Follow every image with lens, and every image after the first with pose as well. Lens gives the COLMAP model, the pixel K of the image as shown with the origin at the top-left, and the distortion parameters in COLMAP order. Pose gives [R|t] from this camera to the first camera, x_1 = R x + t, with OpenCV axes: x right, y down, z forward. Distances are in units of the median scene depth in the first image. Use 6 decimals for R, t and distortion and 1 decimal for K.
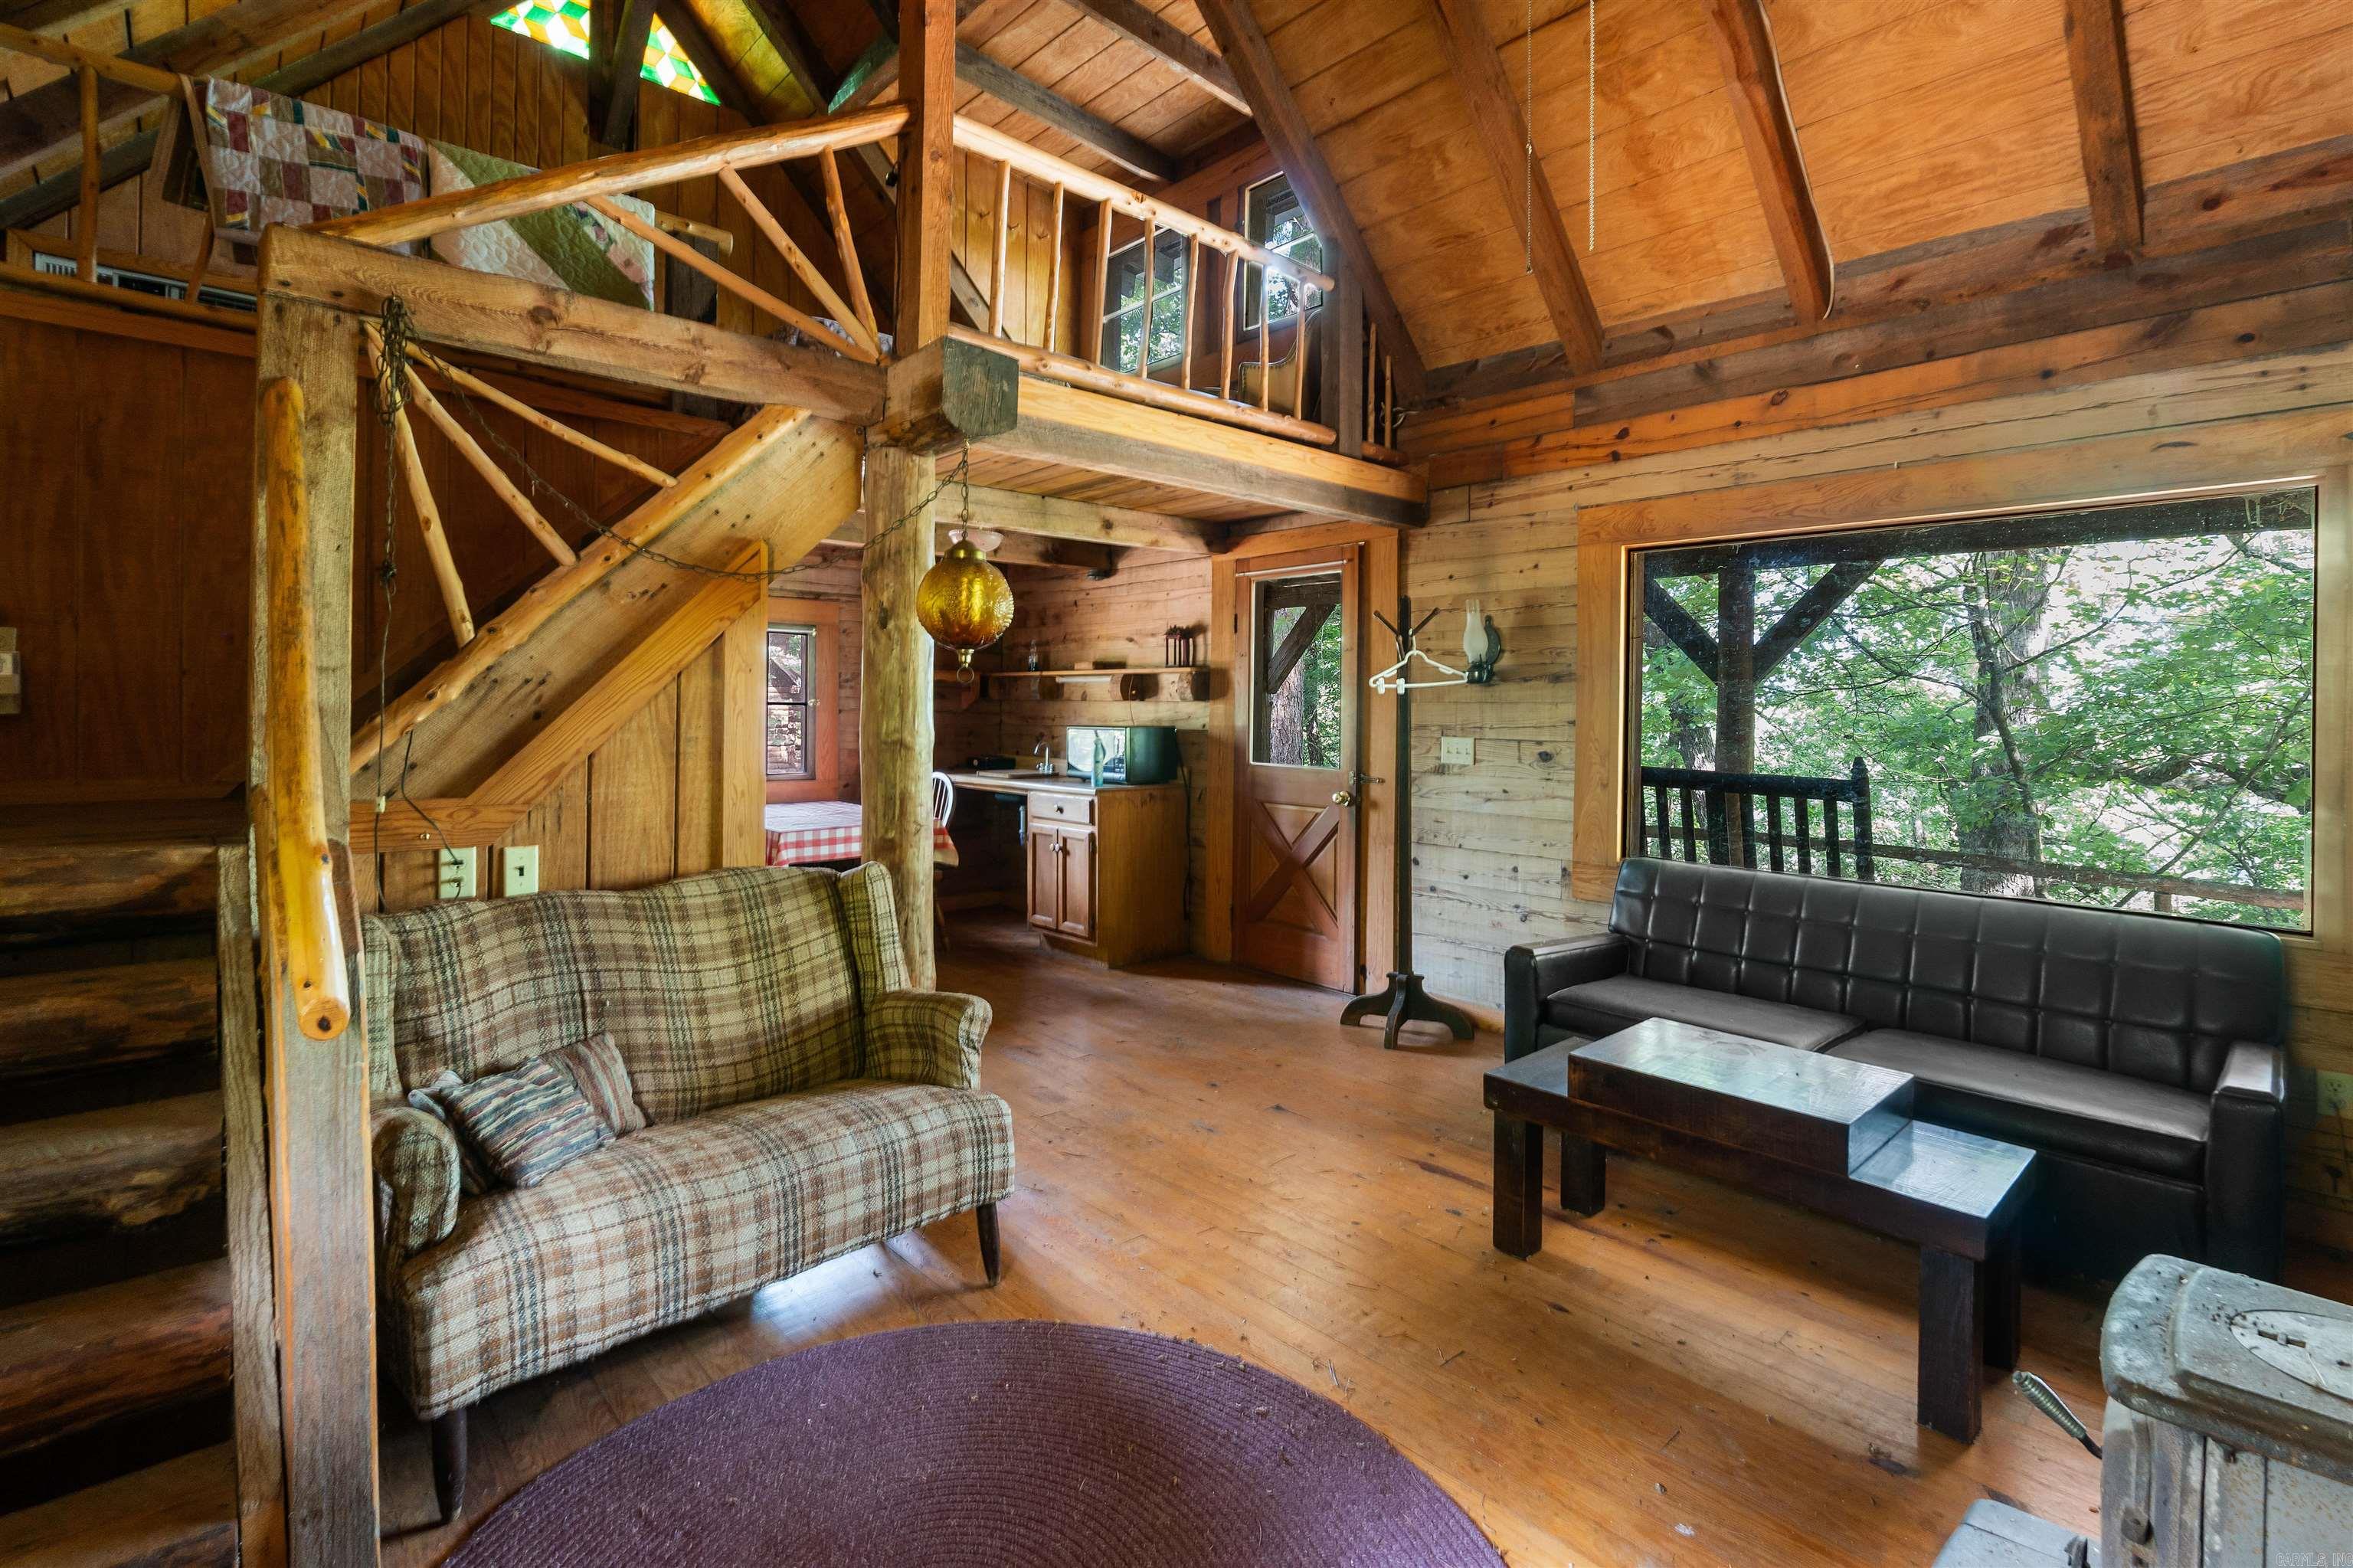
lens RADIAL K [[1082.8, 0, 1165.9], [0, 1082.8, 730.7], [0, 0, 1]] dist [-0.006255, -0.000218]
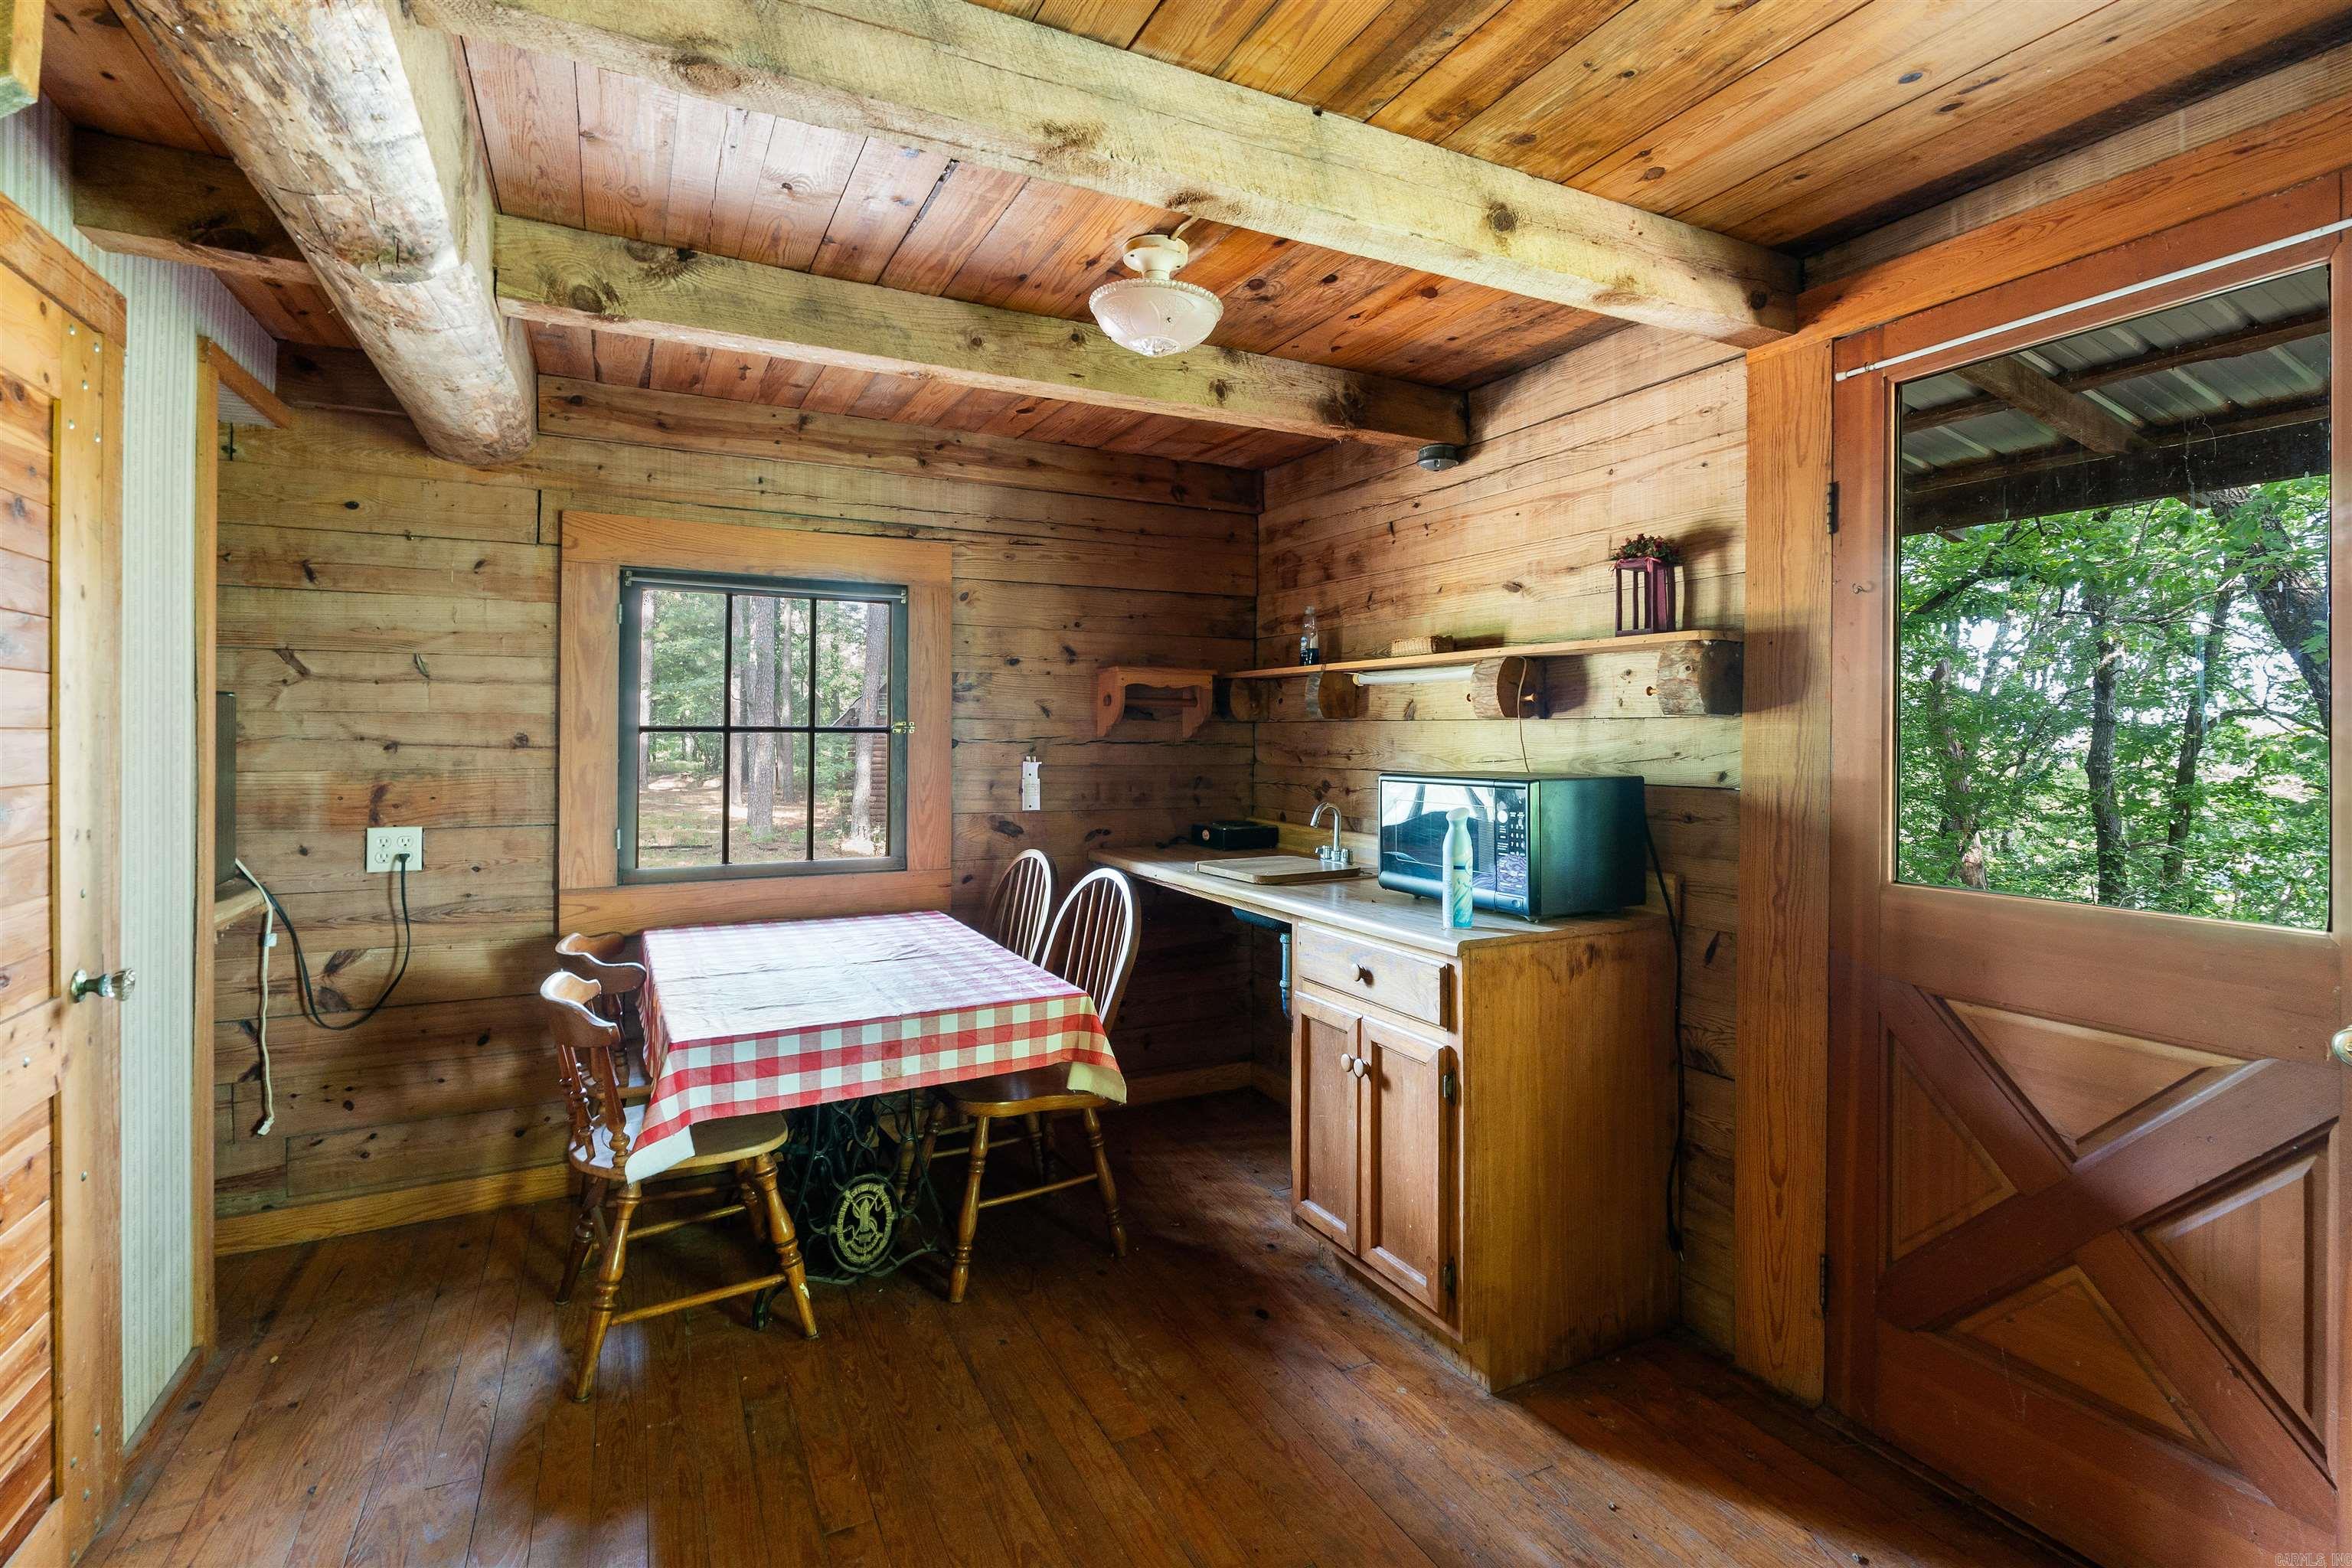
lens RADIAL K [[1082.3, 0, 1186.4], [0, 1082.3, 744.7], [0, 0, 1]] dist [-0.006255, -0.000218]
pose [[0.968854, -0.003470, -0.247607, -0.058545], [0.000854, 0.999943, -0.010672, -0.012213], [0.247630, 0.010128, 0.968802, 0.553806]]
